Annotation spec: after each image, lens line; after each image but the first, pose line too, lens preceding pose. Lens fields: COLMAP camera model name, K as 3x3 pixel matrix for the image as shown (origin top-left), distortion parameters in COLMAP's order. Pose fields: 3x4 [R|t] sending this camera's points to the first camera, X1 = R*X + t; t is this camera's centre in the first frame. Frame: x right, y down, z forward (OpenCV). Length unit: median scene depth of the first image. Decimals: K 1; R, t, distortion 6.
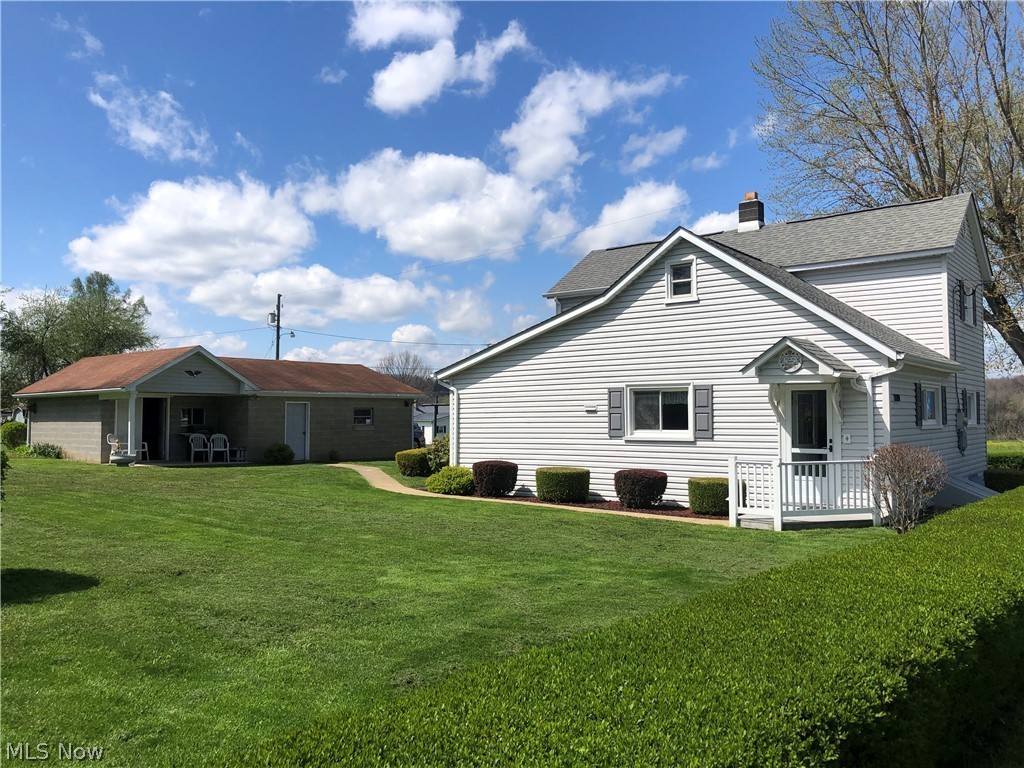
lens RADIAL K [[822.0, 0, 512.2], [0, 822.0, 384.3], [0, 0, 1]] dist [-0.001559, 0.000251]
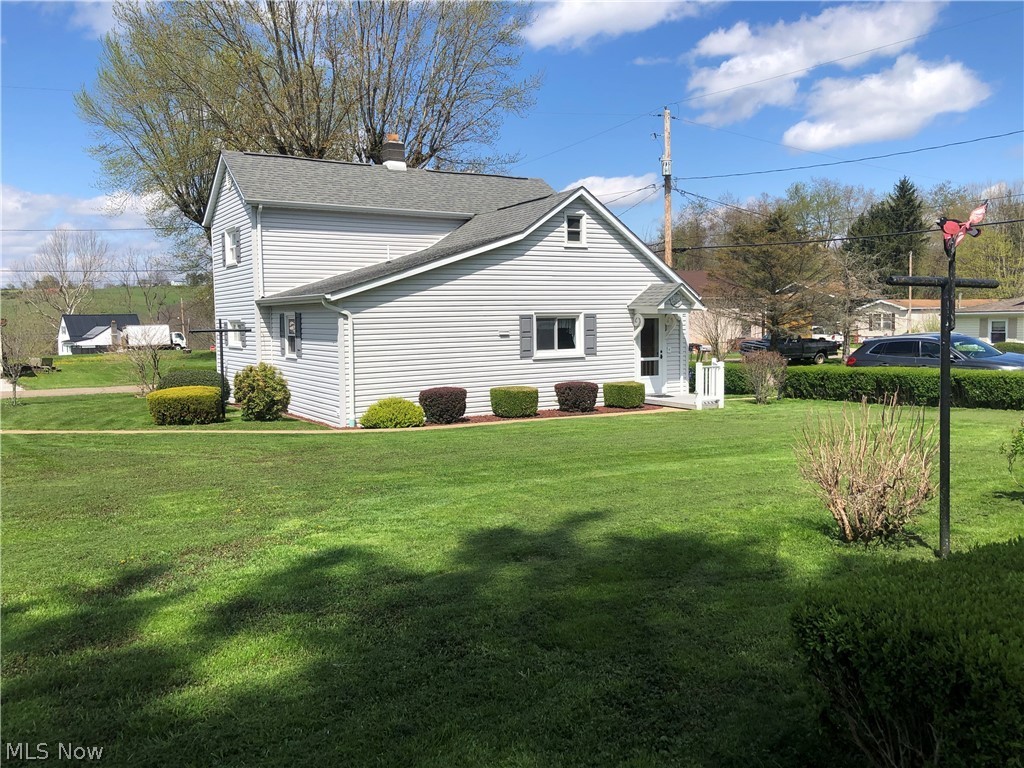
lens RADIAL K [[822.0, 0, 512.7], [0, 822.0, 382.9], [0, 0, 1]] dist [-0.001559, 0.000251]
pose [[0.329476, -0.068067, 0.941707, -1.000100], [-0.016357, 0.996837, 0.077774, 0.010544], [-0.944022, -0.041029, 0.327320, 0.656677]]
